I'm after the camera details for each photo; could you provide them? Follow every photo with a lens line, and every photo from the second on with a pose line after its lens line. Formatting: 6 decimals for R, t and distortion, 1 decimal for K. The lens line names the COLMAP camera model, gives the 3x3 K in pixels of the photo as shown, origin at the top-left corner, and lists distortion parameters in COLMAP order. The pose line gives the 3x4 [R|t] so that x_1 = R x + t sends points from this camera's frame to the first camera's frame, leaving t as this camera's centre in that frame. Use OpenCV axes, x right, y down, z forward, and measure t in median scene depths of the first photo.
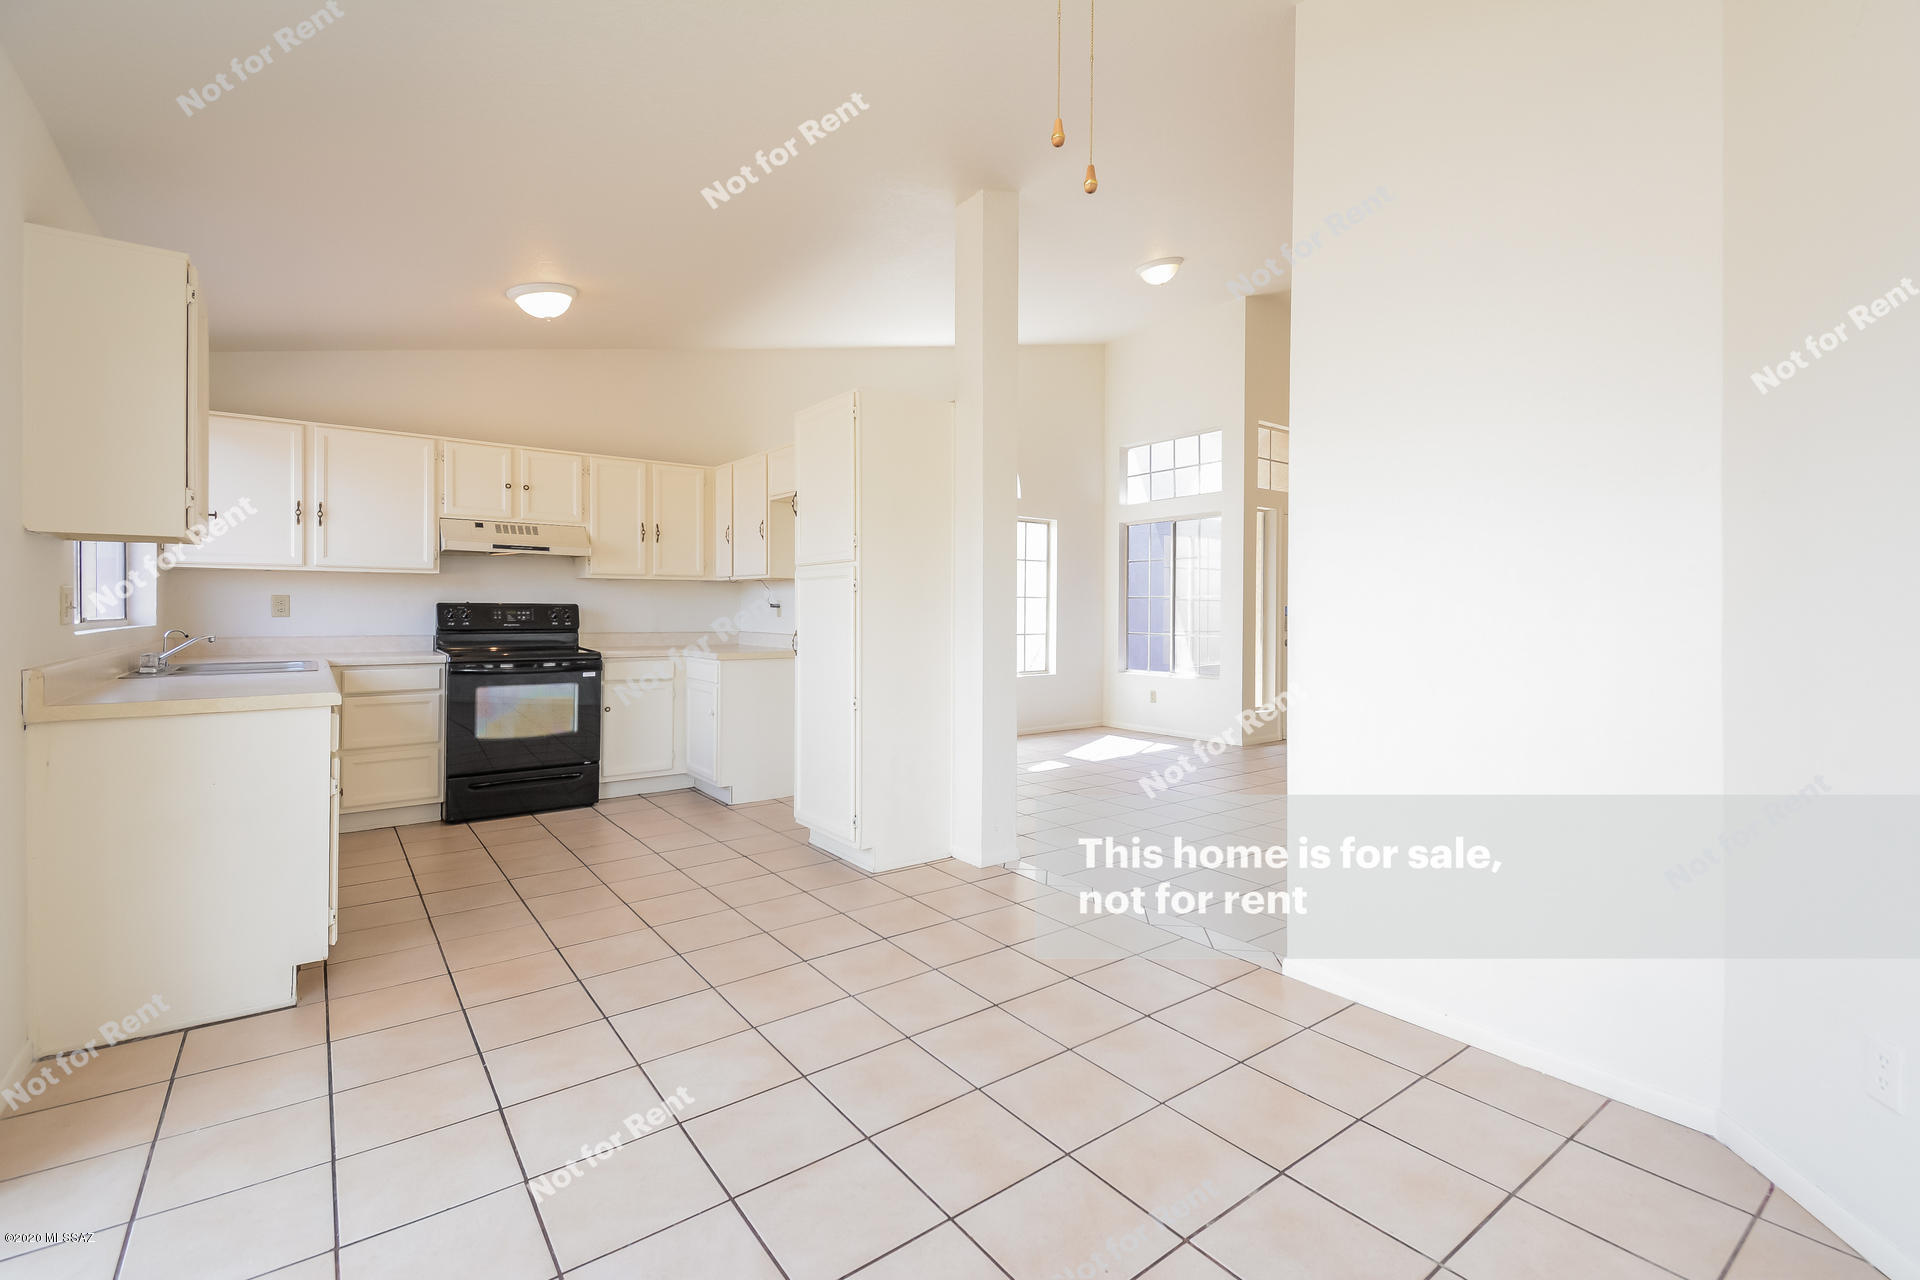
lens RADIAL K [[845.2, 0, 947.9], [0, 845.2, 613.7], [0, 0, 1]] dist [0.020563, -0.000052]
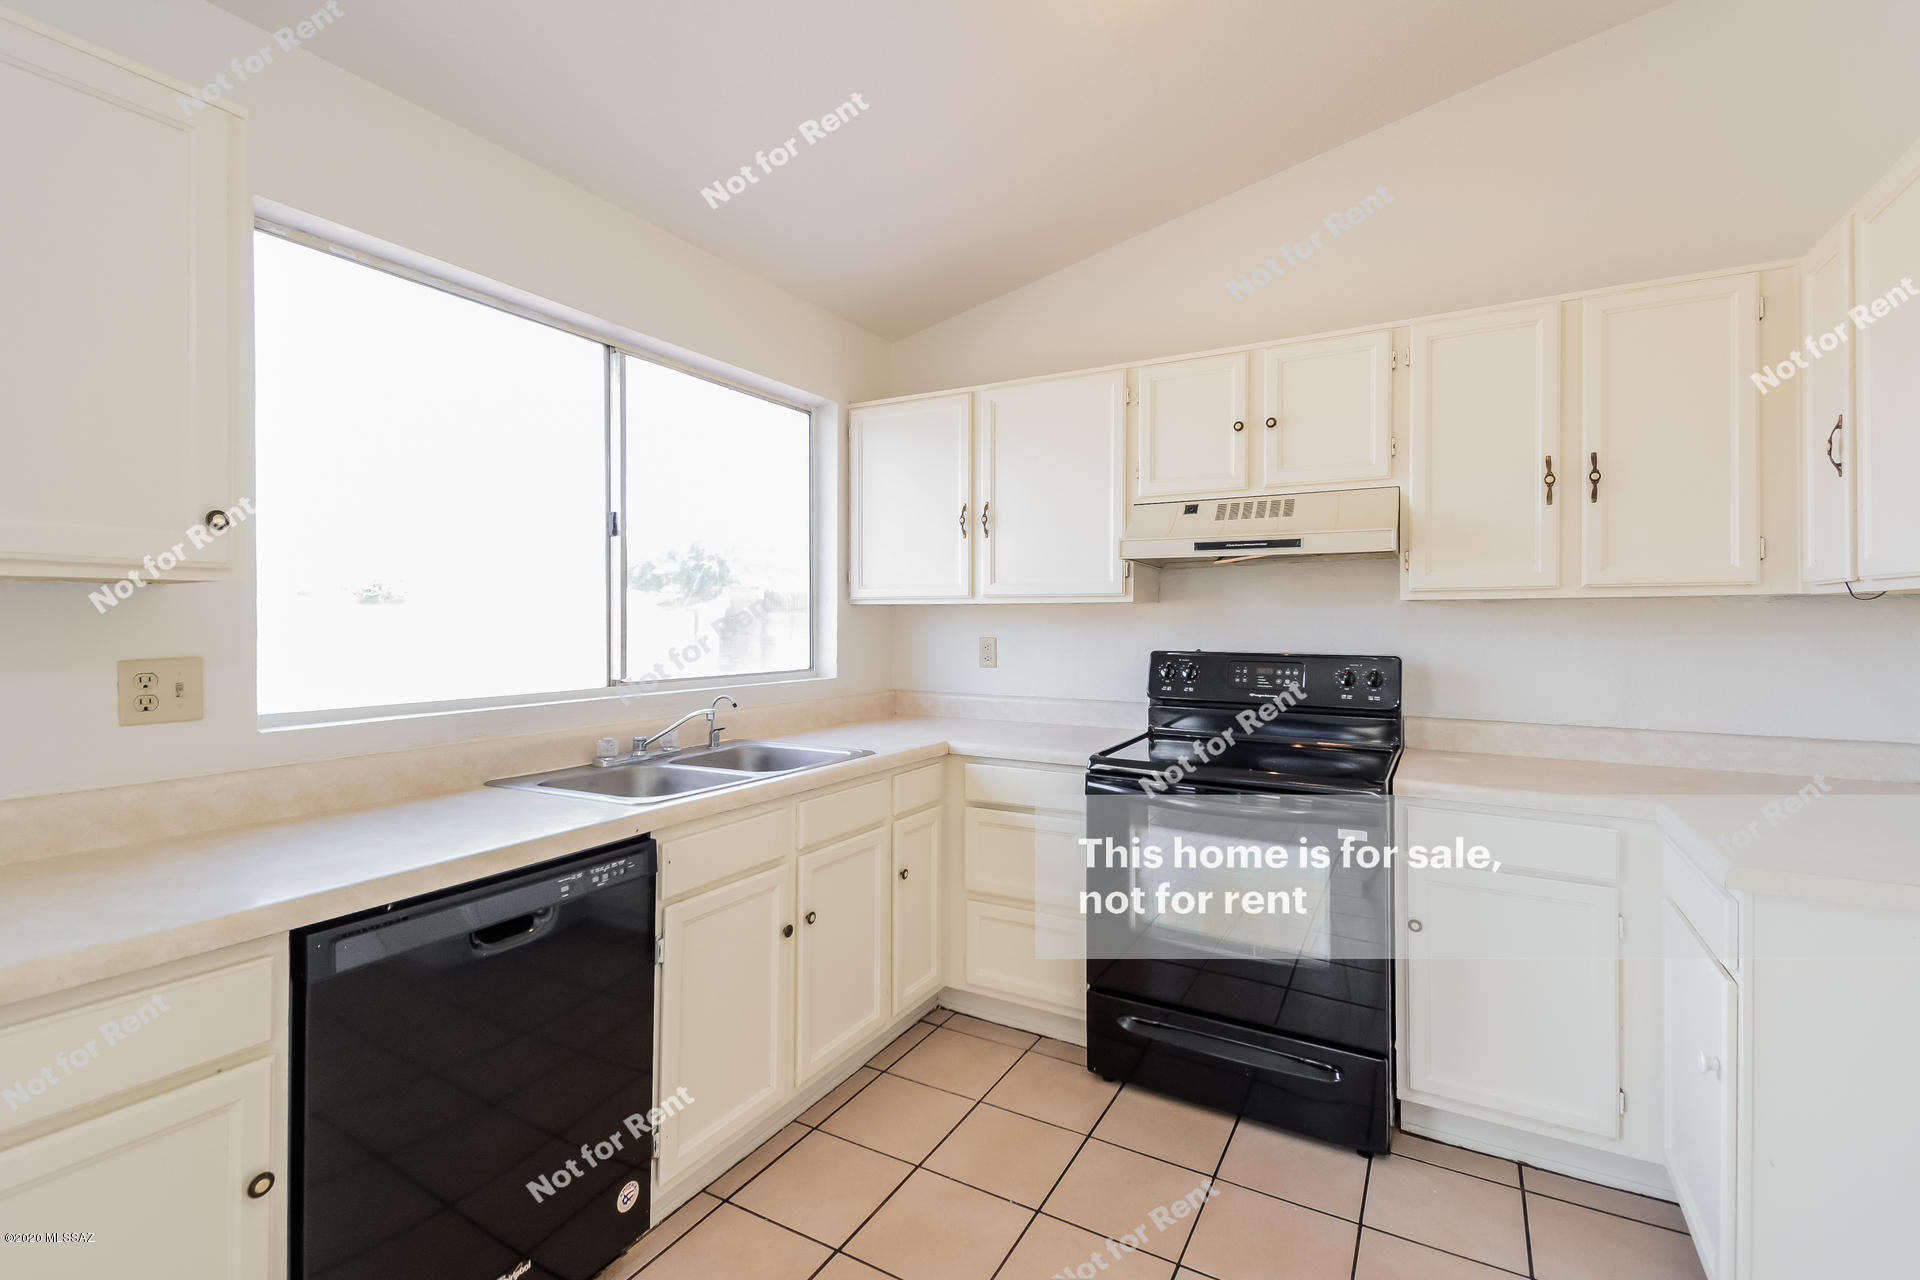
lens RADIAL K [[860.7, 0, 959.9], [0, 860.7, 623.3], [0, 0, 1]] dist [0.013073, -0.000132]
pose [[0.403315, -0.000180, -0.915061, -0.110615], [-0.000077, 1.000000, -0.000231, -0.031586], [0.915061, 0.000163, 0.403314, 0.637369]]
